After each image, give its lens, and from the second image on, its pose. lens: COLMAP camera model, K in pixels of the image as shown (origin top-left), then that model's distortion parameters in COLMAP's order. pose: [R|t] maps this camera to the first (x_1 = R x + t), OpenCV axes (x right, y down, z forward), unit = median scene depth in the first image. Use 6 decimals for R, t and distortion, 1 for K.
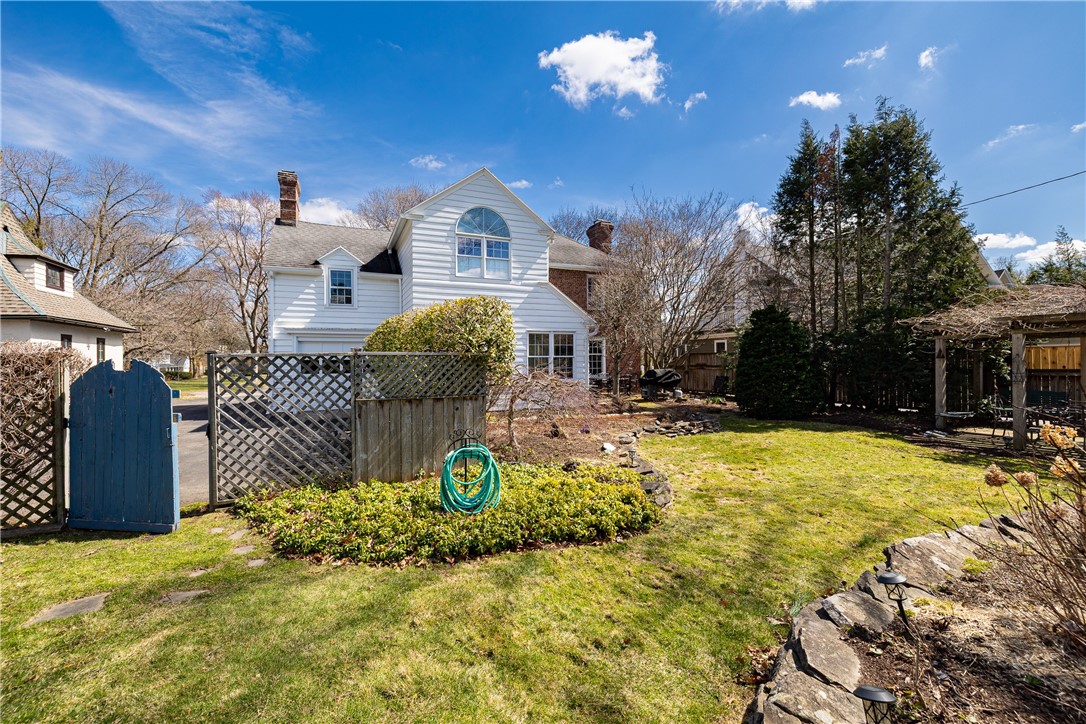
lens RADIAL K [[454.6, 0, 543.9], [0, 454.6, 359.6], [0, 0, 1]] dist [0.004270, -0.002875]
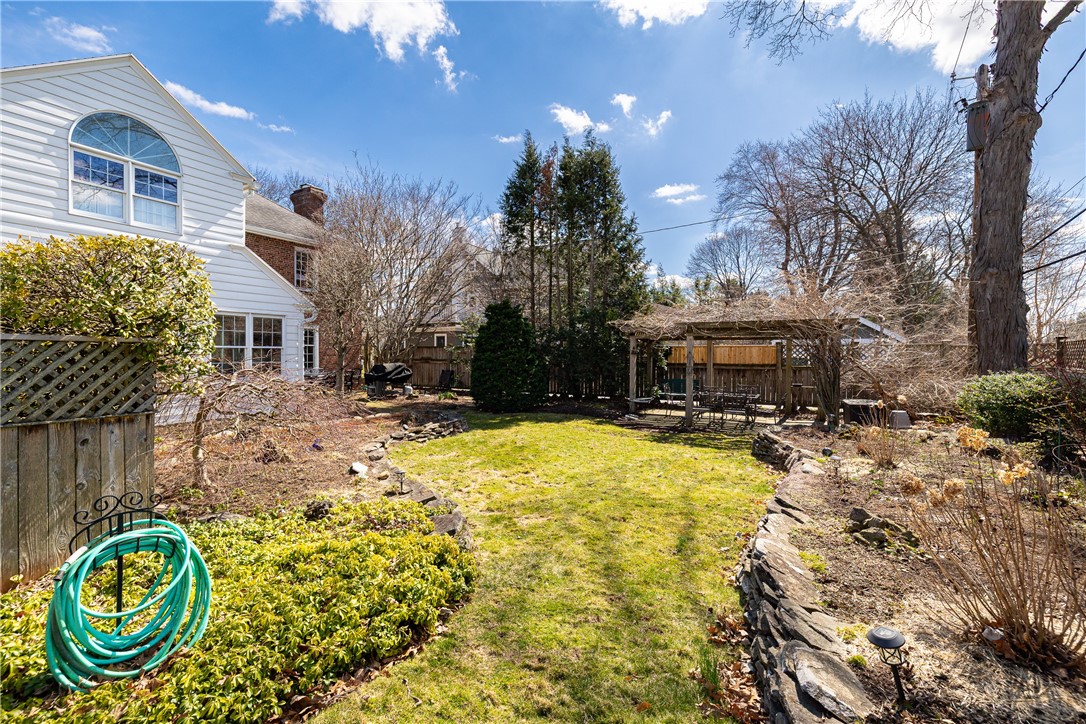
lens RADIAL K [[454.6, 0, 535.4], [0, 454.6, 360.4], [0, 0, 1]] dist [0.004270, -0.002875]
pose [[0.816933, 0.000984, 0.576731, -0.033276], [-0.010587, 0.999856, 0.013289, -0.000010], [-0.576635, -0.016962, 0.816826, 0.130383]]
